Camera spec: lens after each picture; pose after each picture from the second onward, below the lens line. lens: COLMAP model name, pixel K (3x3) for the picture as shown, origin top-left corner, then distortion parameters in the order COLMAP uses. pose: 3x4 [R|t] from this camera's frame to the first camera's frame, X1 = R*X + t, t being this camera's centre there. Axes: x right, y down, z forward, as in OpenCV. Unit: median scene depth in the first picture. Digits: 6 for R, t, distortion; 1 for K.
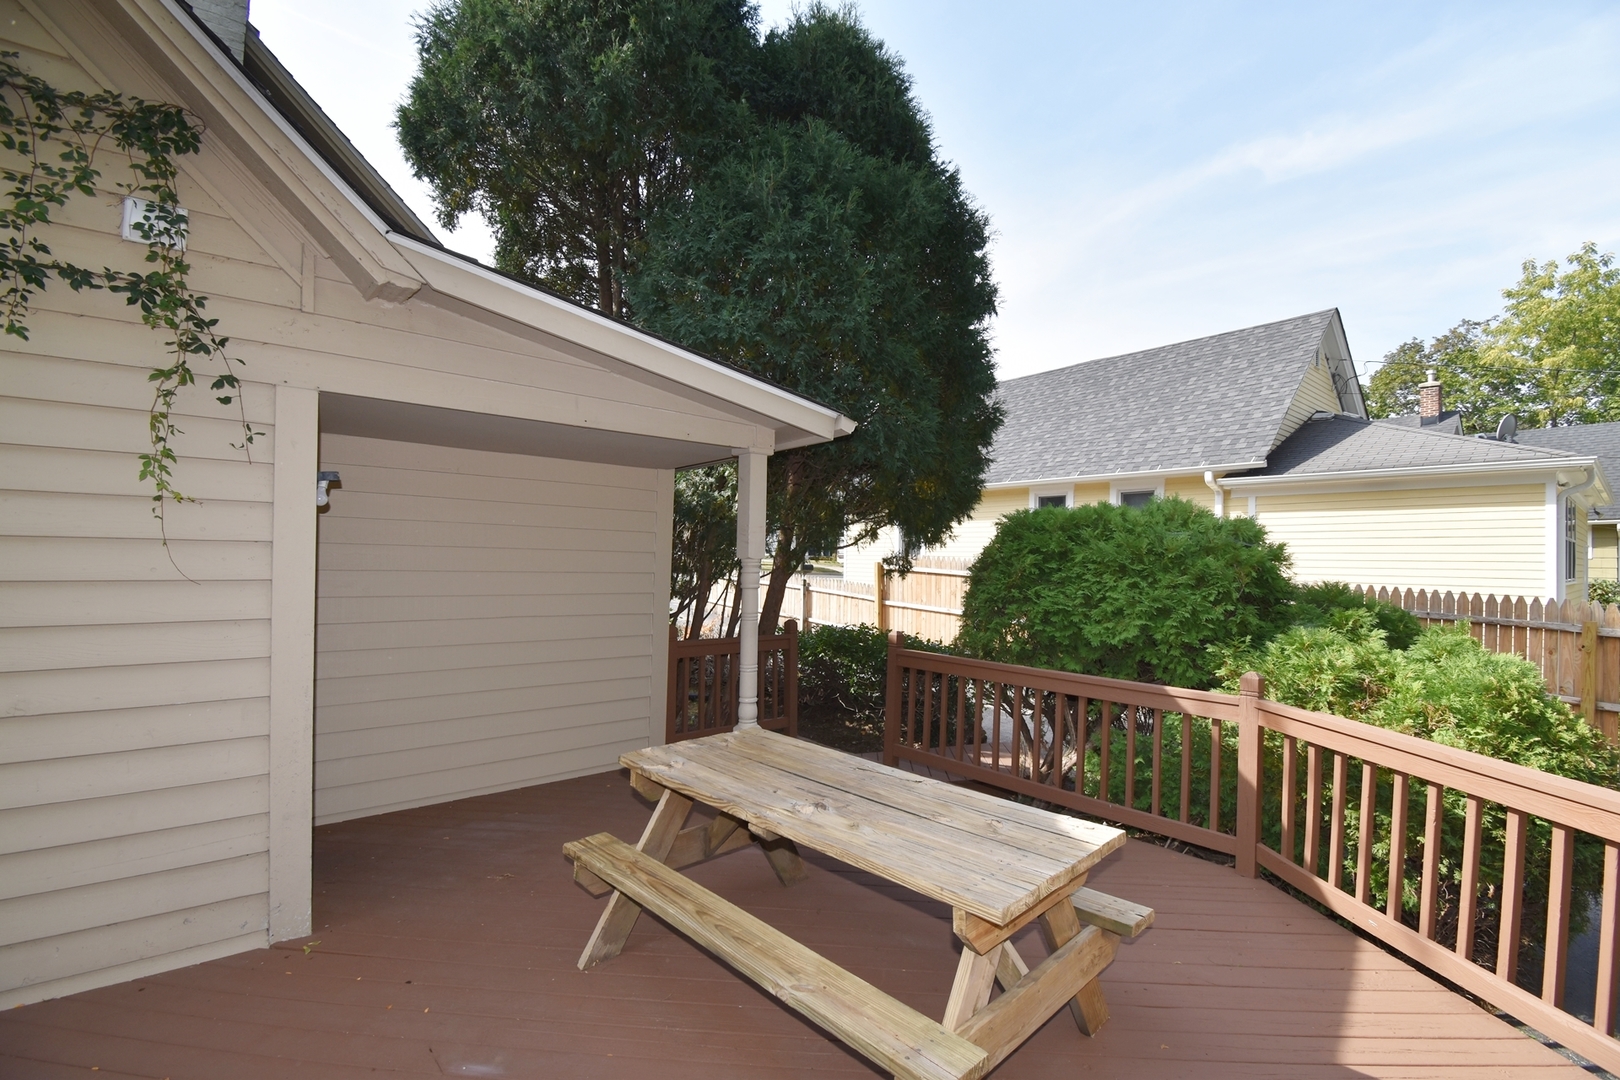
lens RADIAL K [[725.2, 0, 810.0], [0, 725.2, 540.0], [0, 0, 1]] dist [0.019303, -0.028411]
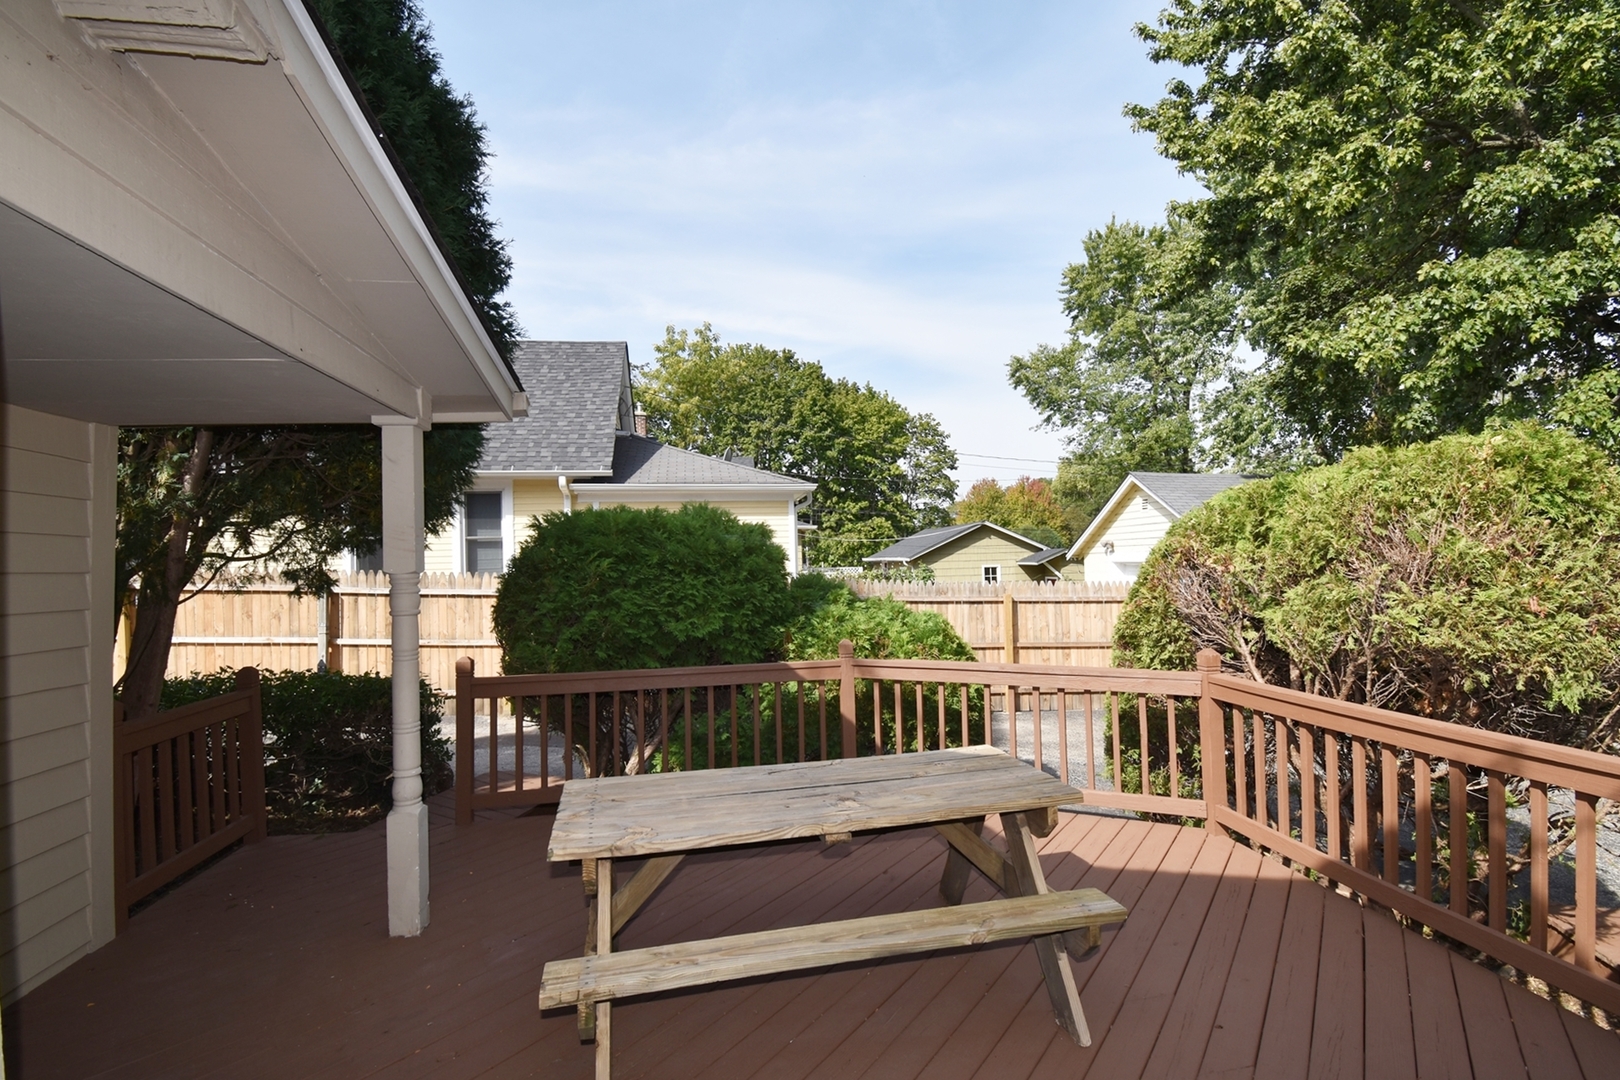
lens RADIAL K [[799.6, 0, 810.0], [0, 799.6, 540.0], [0, 0, 1]] dist [0.000466, -0.015414]
pose [[0.483375, -0.006248, 0.875391, -0.281706], [0.009445, 0.999954, 0.001921, -0.001800], [-0.875362, 0.007339, 0.483412, 0.137333]]
